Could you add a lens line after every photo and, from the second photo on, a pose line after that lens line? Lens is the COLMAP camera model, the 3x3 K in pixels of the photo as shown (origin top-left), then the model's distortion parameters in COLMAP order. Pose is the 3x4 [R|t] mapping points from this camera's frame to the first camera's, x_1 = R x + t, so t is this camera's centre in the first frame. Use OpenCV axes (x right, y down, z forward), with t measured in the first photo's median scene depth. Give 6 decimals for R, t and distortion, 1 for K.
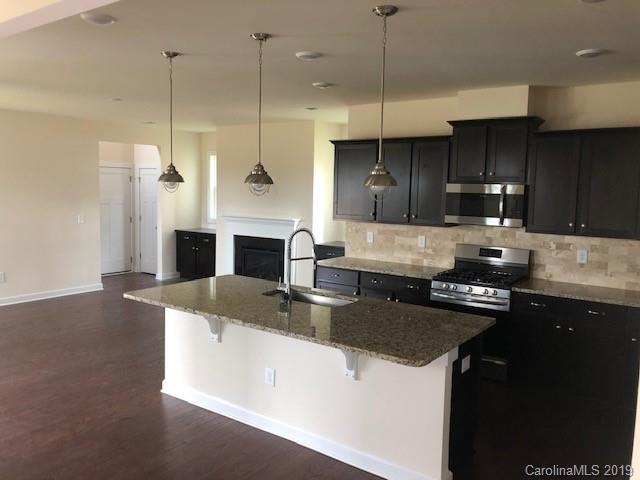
lens RADIAL K [[515.6, 0, 314.3], [0, 515.6, 241.2], [0, 0, 1]] dist [0.022997, -0.031254]
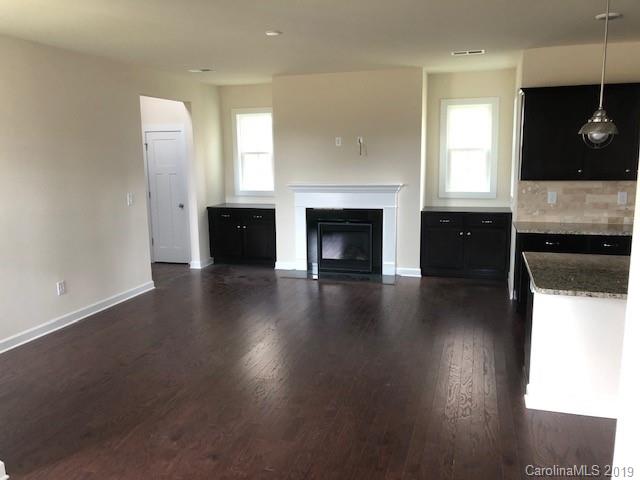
lens RADIAL K [[547.7, 0, 319.3], [0, 547.7, 237.2], [0, 0, 1]] dist [0.060241, 0.013749]
pose [[0.952889, -0.079787, 0.292637, -0.640888], [0.065001, 0.996084, 0.059925, -0.026016], [-0.296273, -0.038080, 0.954344, 0.213648]]
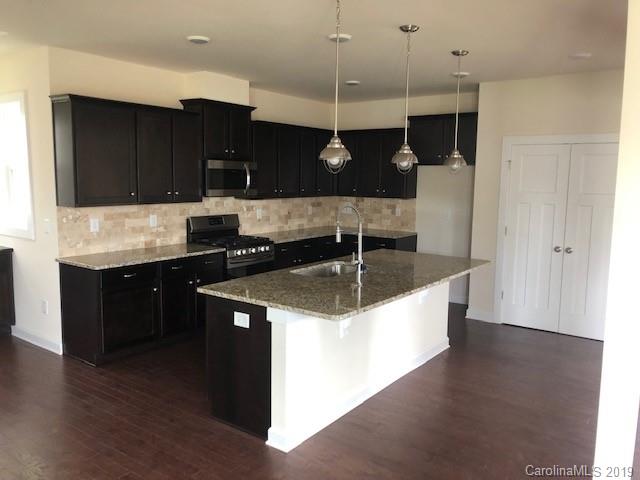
lens RADIAL K [[515.6, 0, 319.8], [0, 515.6, 240.7], [0, 0, 1]] dist [0.022997, -0.031254]
pose [[0.008429, -0.149208, 0.988770, -0.758661], [0.088242, 0.985058, 0.147895, -0.079557], [-0.996063, 0.086005, 0.021470, 0.719359]]
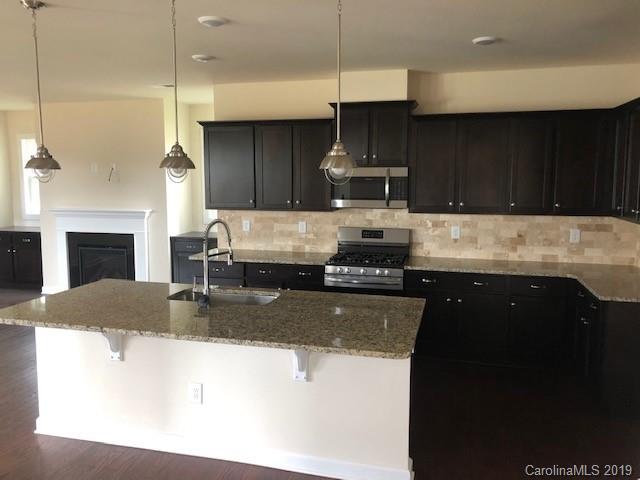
lens RADIAL K [[515.6, 0, 308.1], [0, 515.6, 238.7], [0, 0, 1]] dist [0.022997, -0.031254]
pose [[0.933874, -0.063602, 0.351901, -0.133904], [0.056492, 0.997939, 0.030448, -0.006866], [-0.353113, -0.008555, 0.935542, 0.086496]]
